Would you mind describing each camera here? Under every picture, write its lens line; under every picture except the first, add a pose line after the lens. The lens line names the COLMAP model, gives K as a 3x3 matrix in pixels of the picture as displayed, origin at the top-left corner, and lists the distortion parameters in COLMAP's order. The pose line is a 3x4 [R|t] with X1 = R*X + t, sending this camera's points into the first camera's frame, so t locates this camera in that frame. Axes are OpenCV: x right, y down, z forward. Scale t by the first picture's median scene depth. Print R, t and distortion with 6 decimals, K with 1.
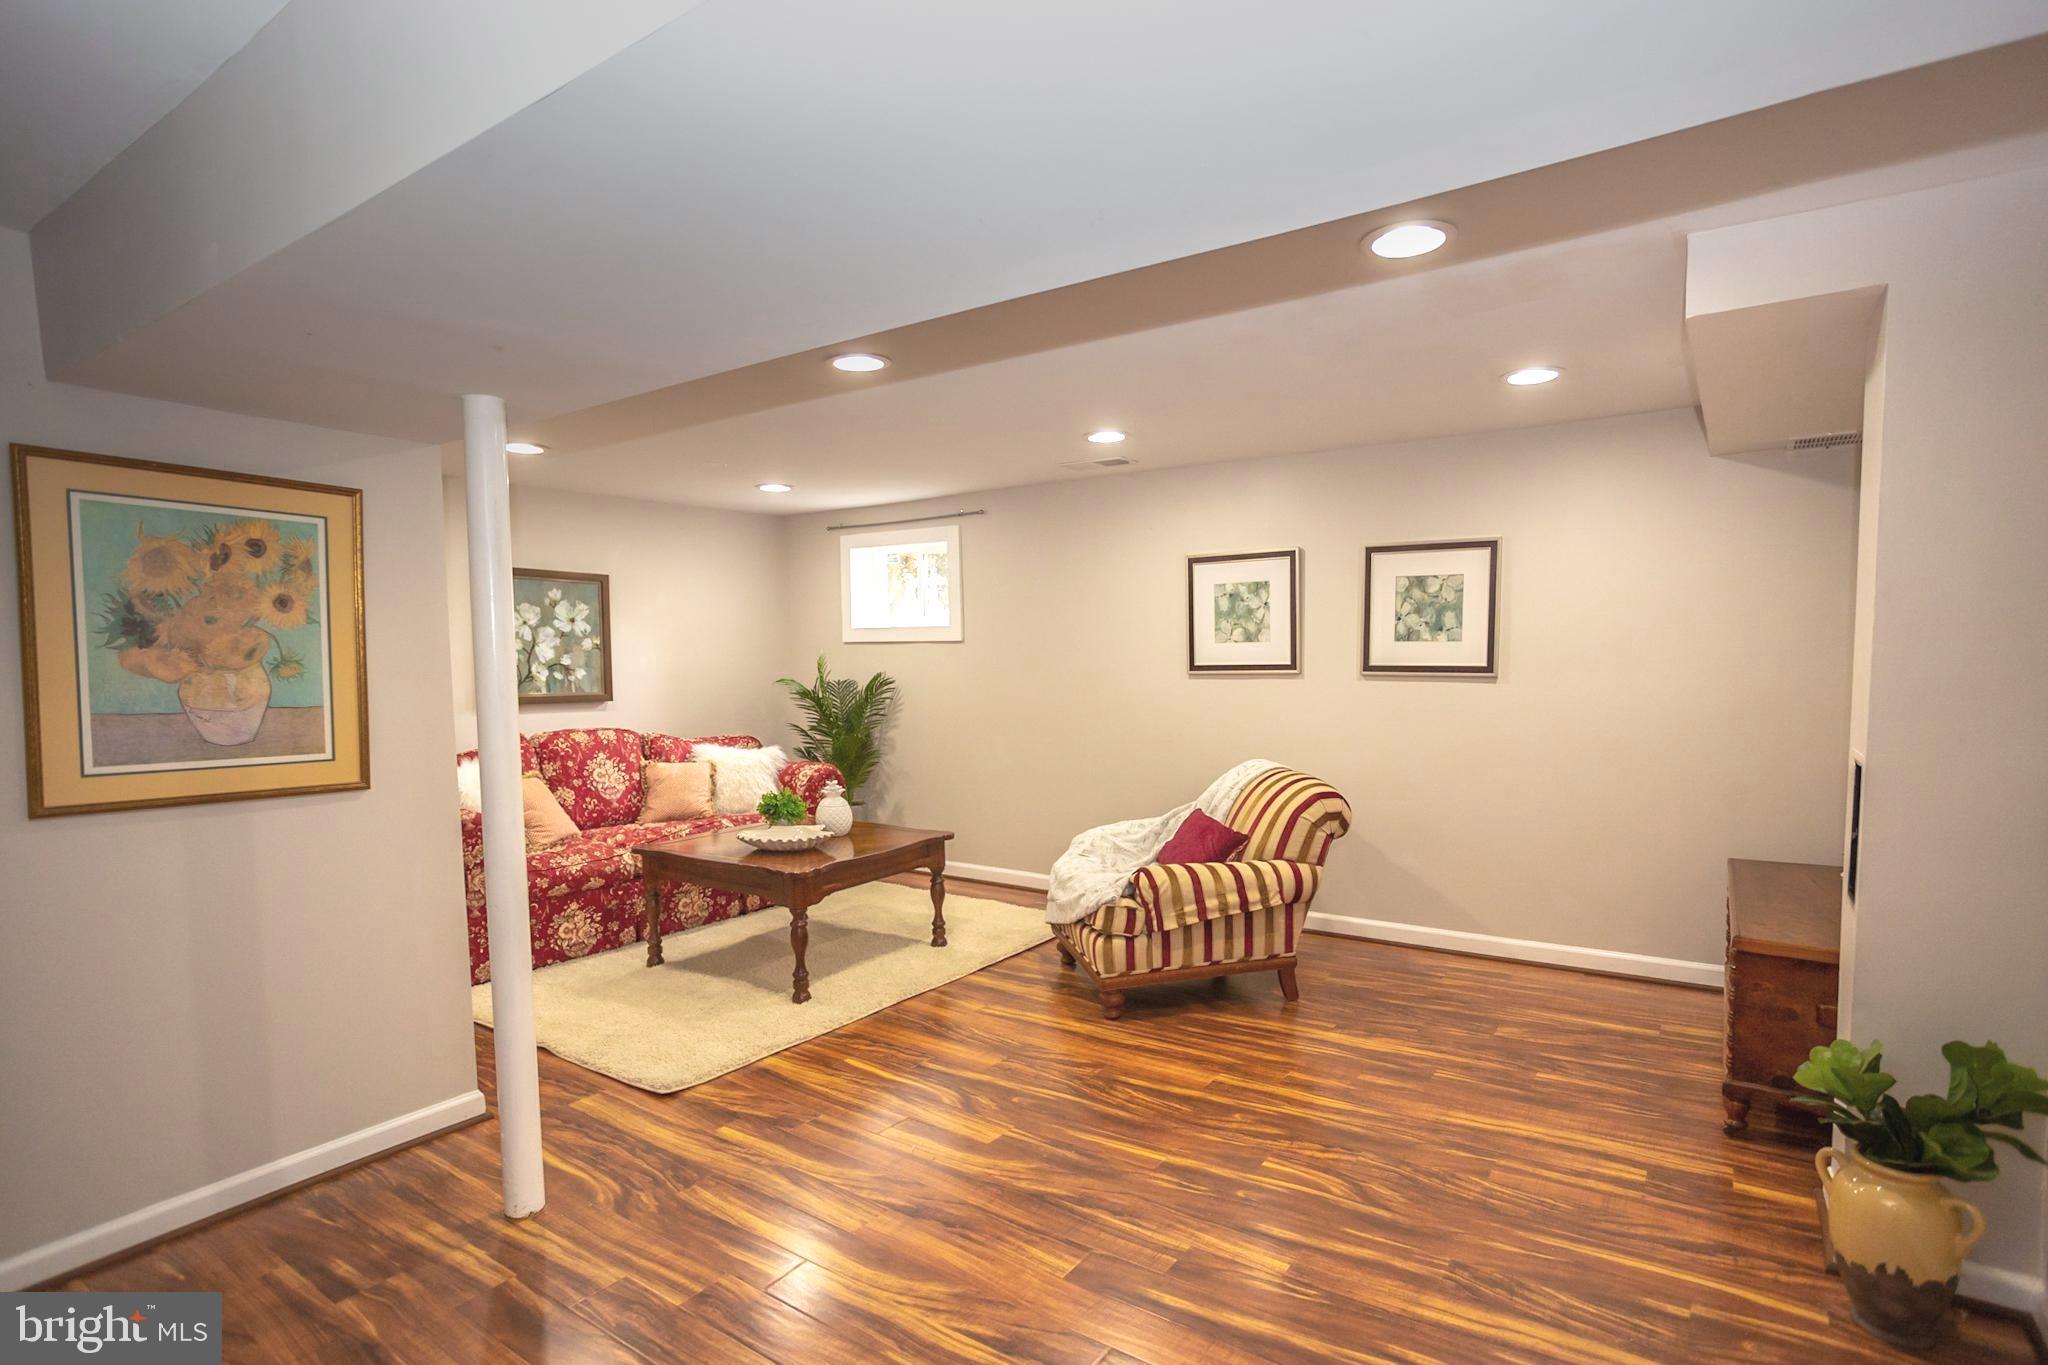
lens RADIAL K [[978.5, 0, 1036.3], [0, 978.5, 735.8], [0, 0, 1]] dist [-0.038438, 0.022925]
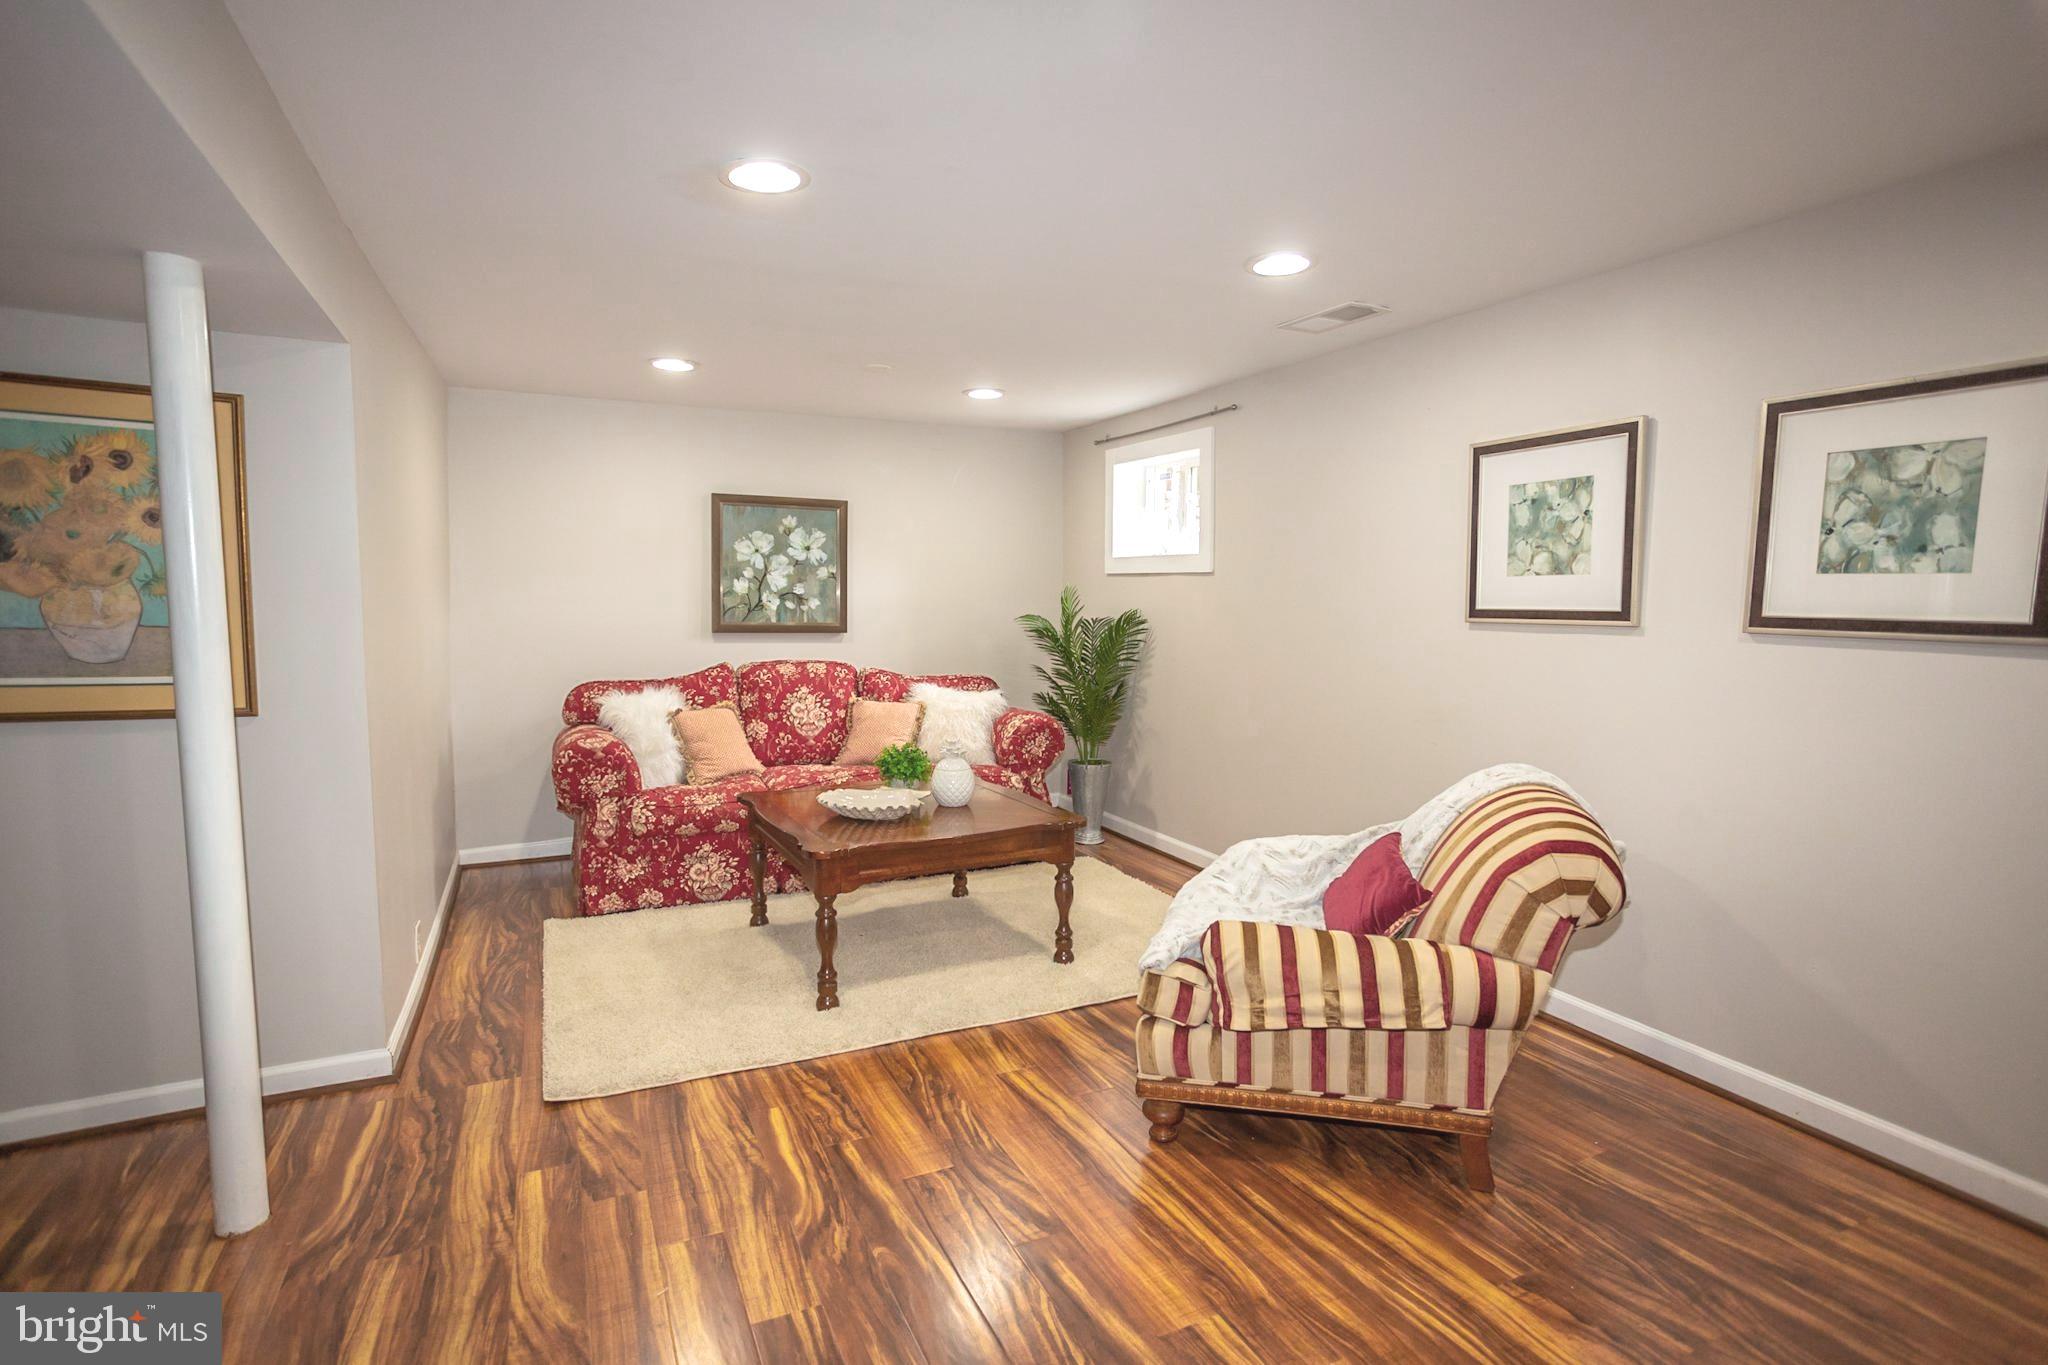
lens RADIAL K [[978.5, 0, 1032.0], [0, 978.5, 684.8], [0, 0, 1]] dist [-0.038438, 0.022925]
pose [[0.875607, 0.059830, -0.479304, 0.251421], [-0.054991, 0.998195, 0.024142, -0.023689], [0.479883, 0.005218, 0.877317, 0.322607]]
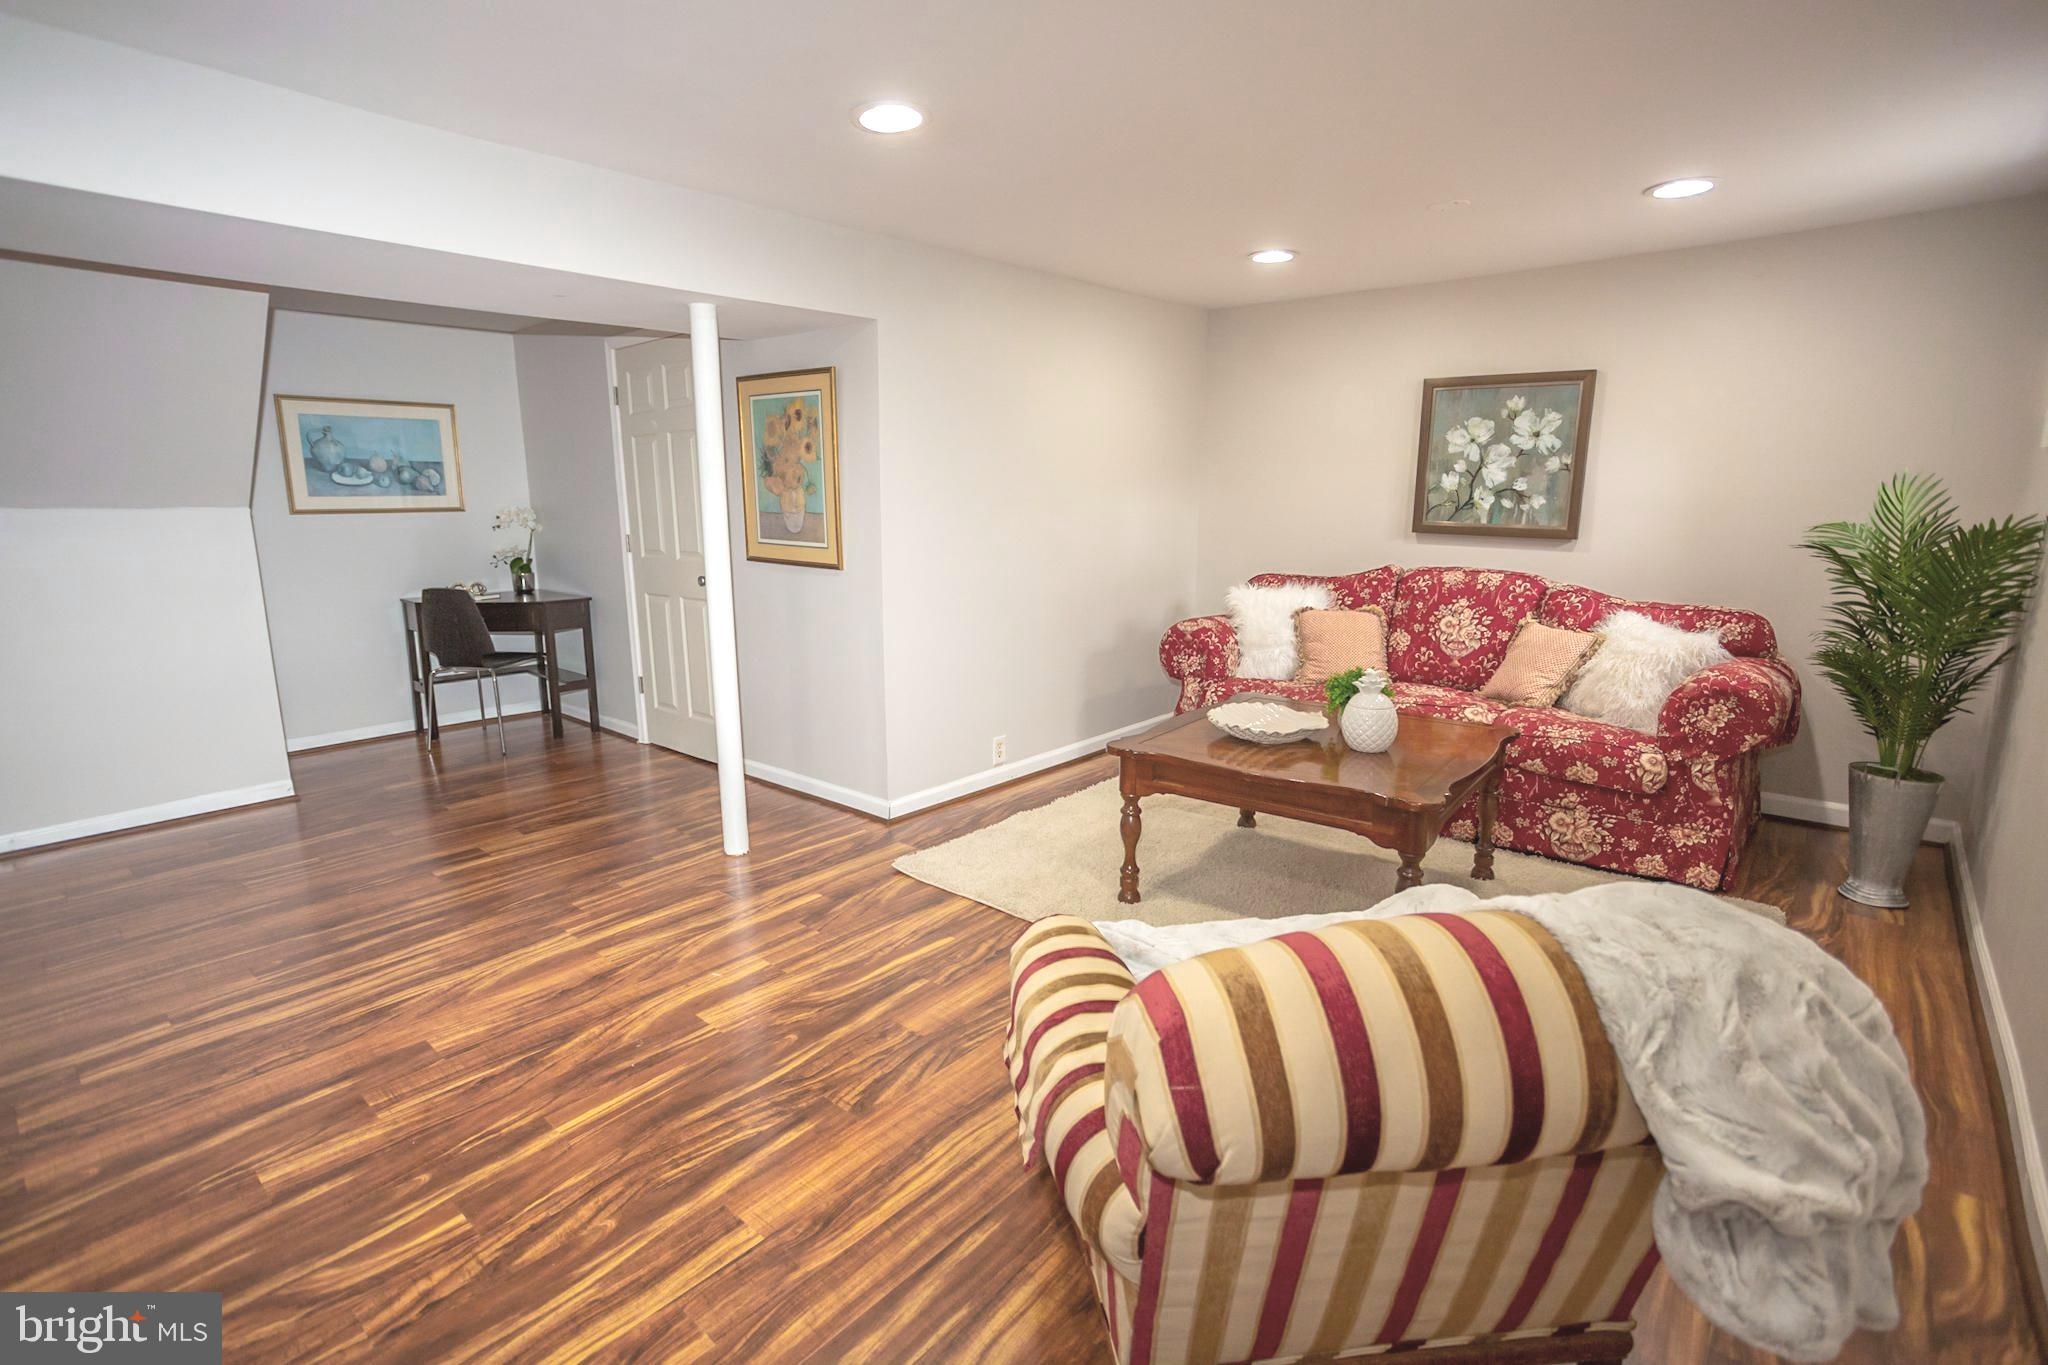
lens RADIAL K [[978.5, 0, 1029.9], [0, 978.5, 663.7], [0, 0, 1]] dist [-0.038438, 0.022925]
pose [[-0.083774, 0.185285, -0.979108, 0.481342], [-0.077585, 0.978366, 0.191783, -0.070039], [0.993460, 0.092030, -0.067586, 0.843307]]
